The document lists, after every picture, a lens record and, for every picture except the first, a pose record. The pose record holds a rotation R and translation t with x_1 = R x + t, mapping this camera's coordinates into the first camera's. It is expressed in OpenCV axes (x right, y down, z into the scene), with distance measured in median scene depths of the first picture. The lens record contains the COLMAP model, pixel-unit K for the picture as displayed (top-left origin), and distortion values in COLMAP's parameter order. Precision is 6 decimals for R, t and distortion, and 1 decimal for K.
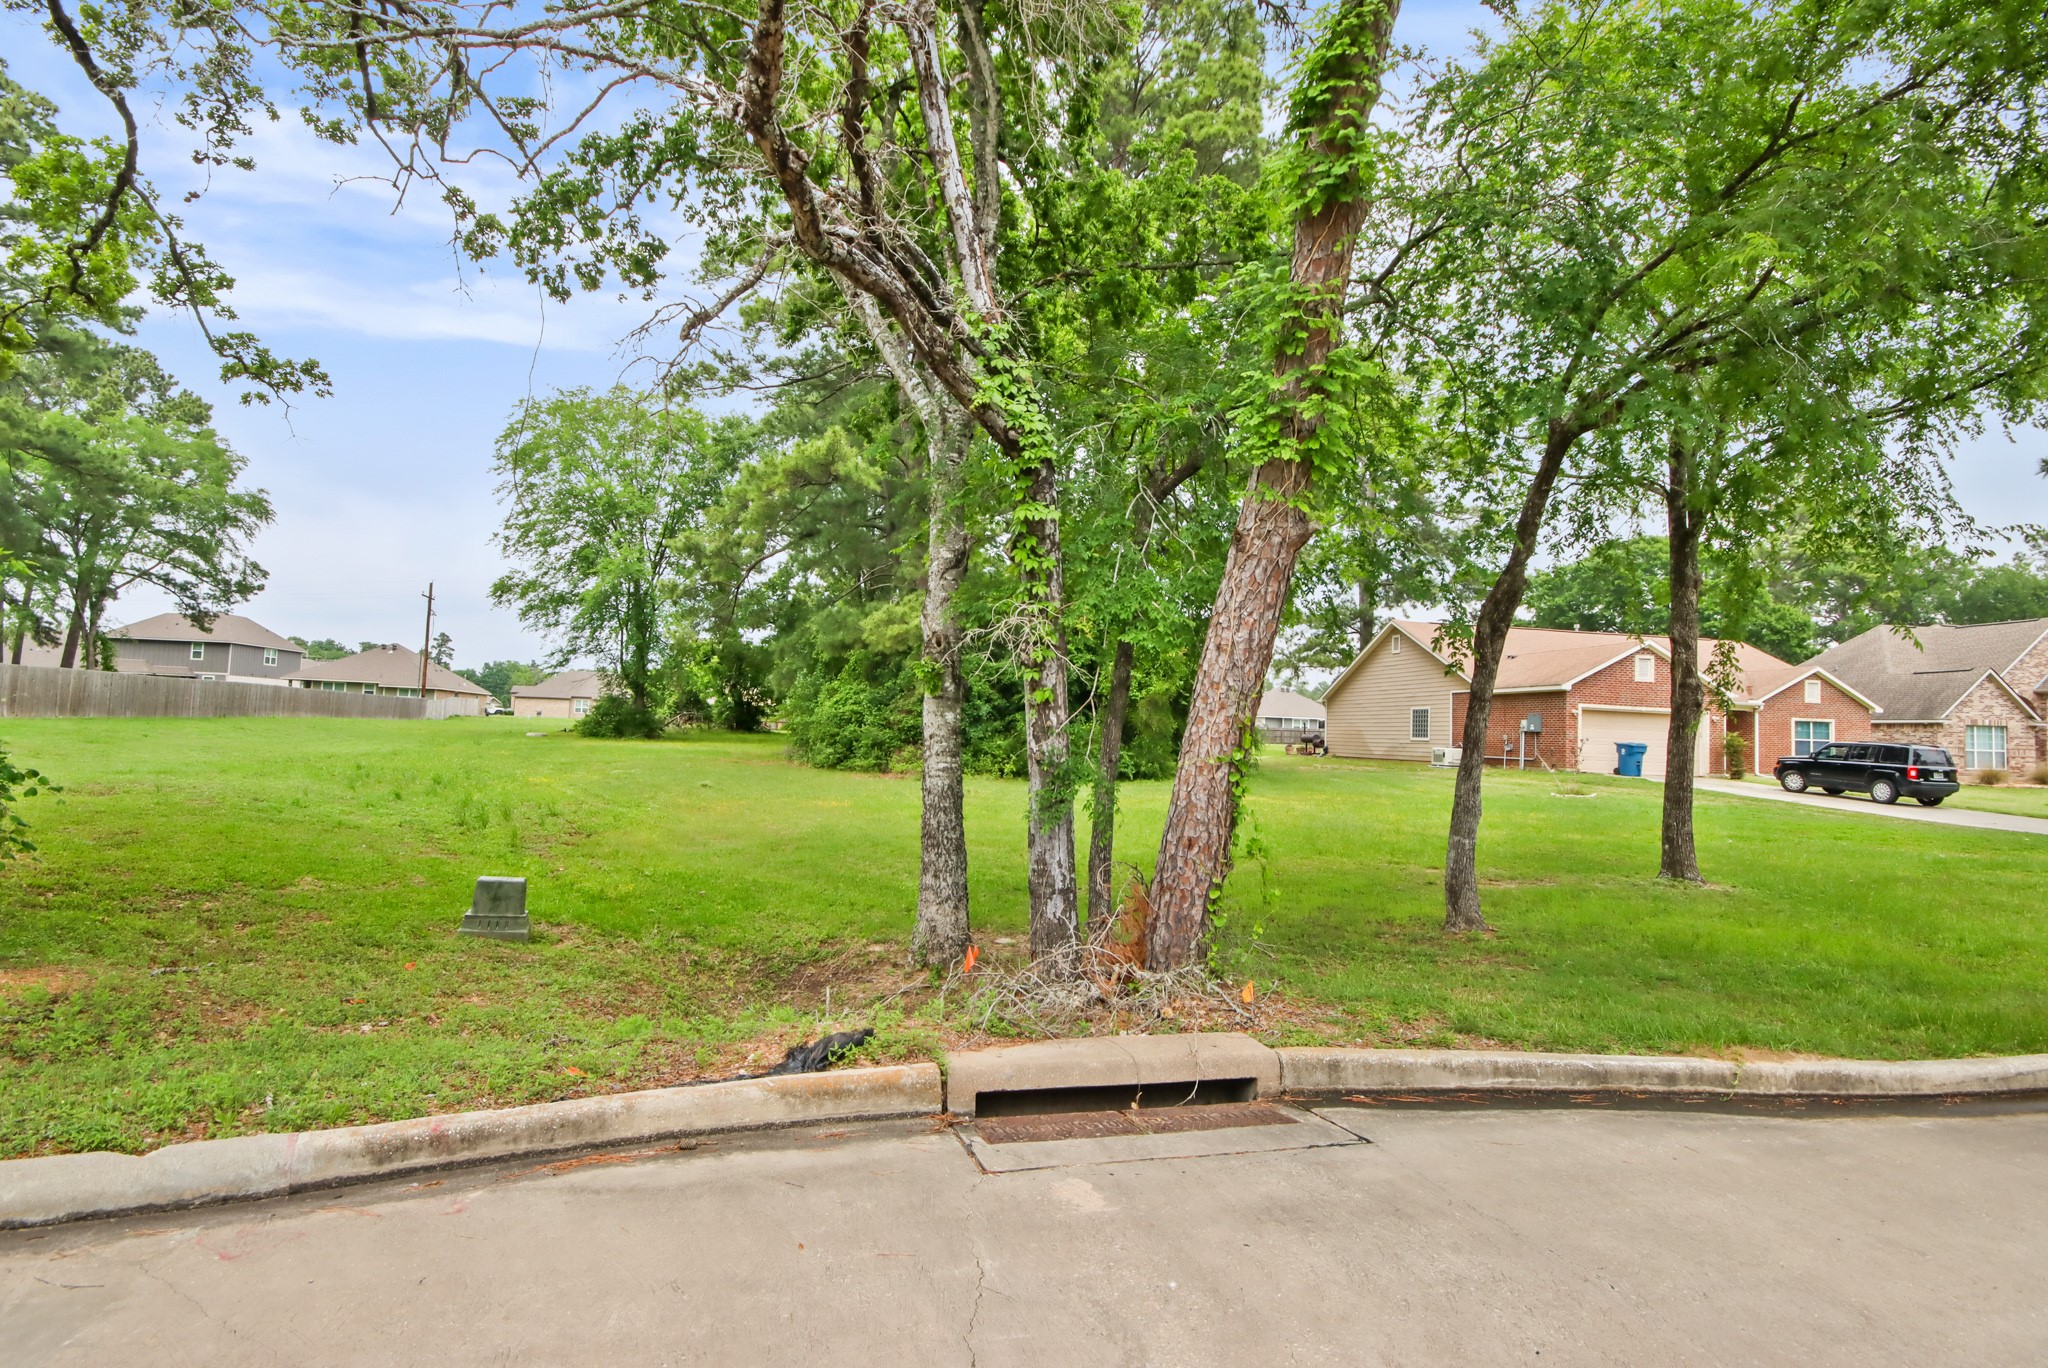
lens RADIAL K [[961.0, 0, 1019.9], [0, 961.0, 681.4], [0, 0, 1]] dist [0.000609, -0.004073]
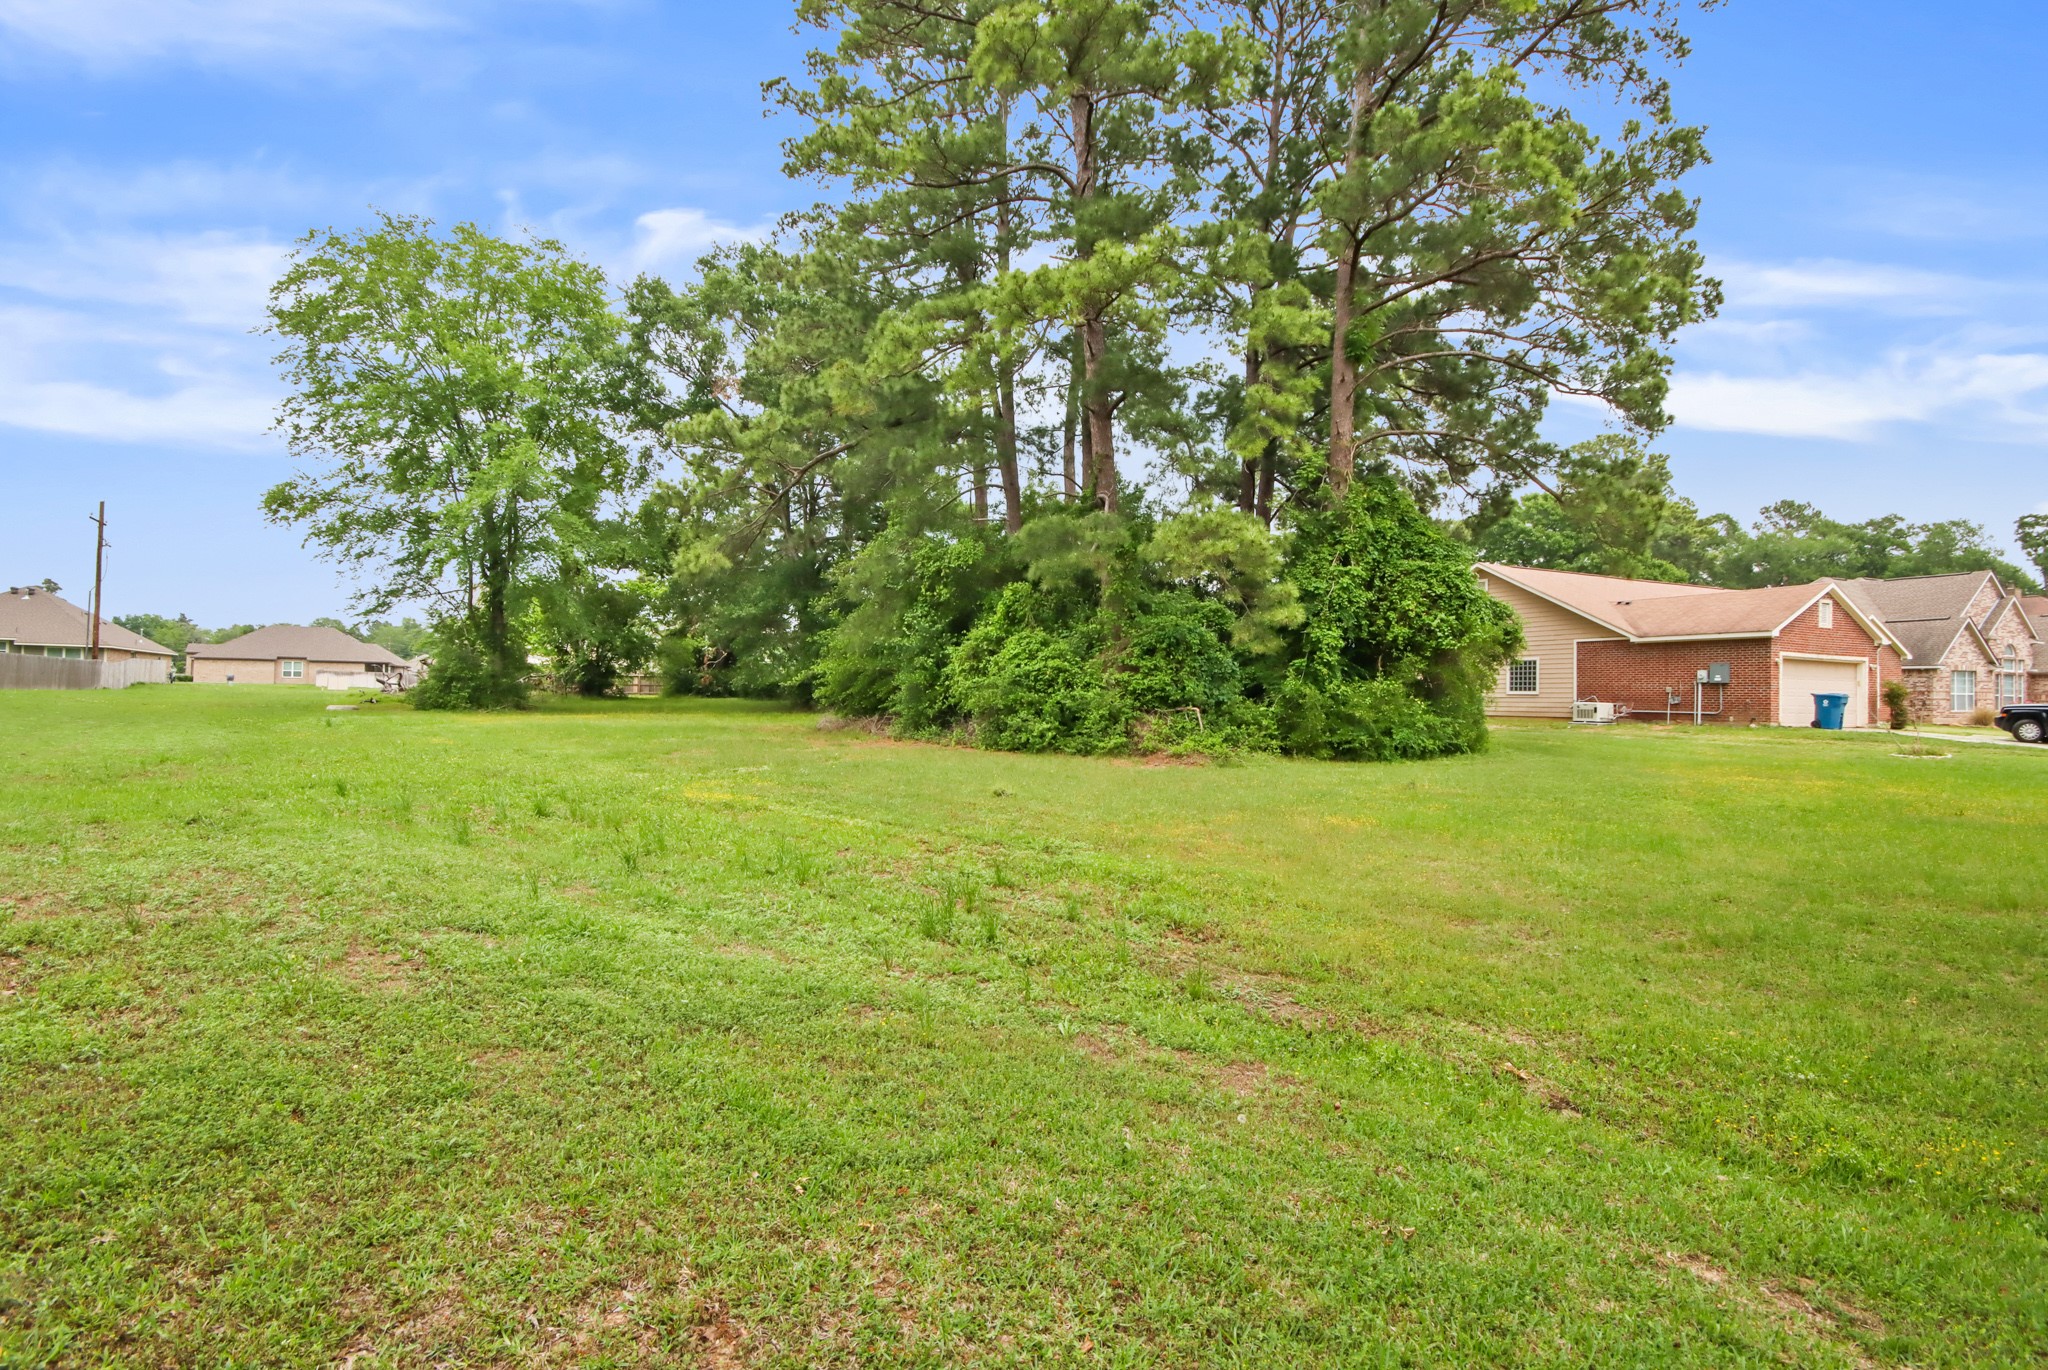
lens RADIAL K [[956.0, 0, 1024.0], [0, 956.0, 685.0], [0, 0, 1]] dist [-0.001085, -0.001253]
pose [[0.965684, -0.016032, 0.259225, -0.197080], [0.003266, 0.998764, 0.049602, 0.004332], [-0.259700, -0.047053, 0.964542, 0.176250]]
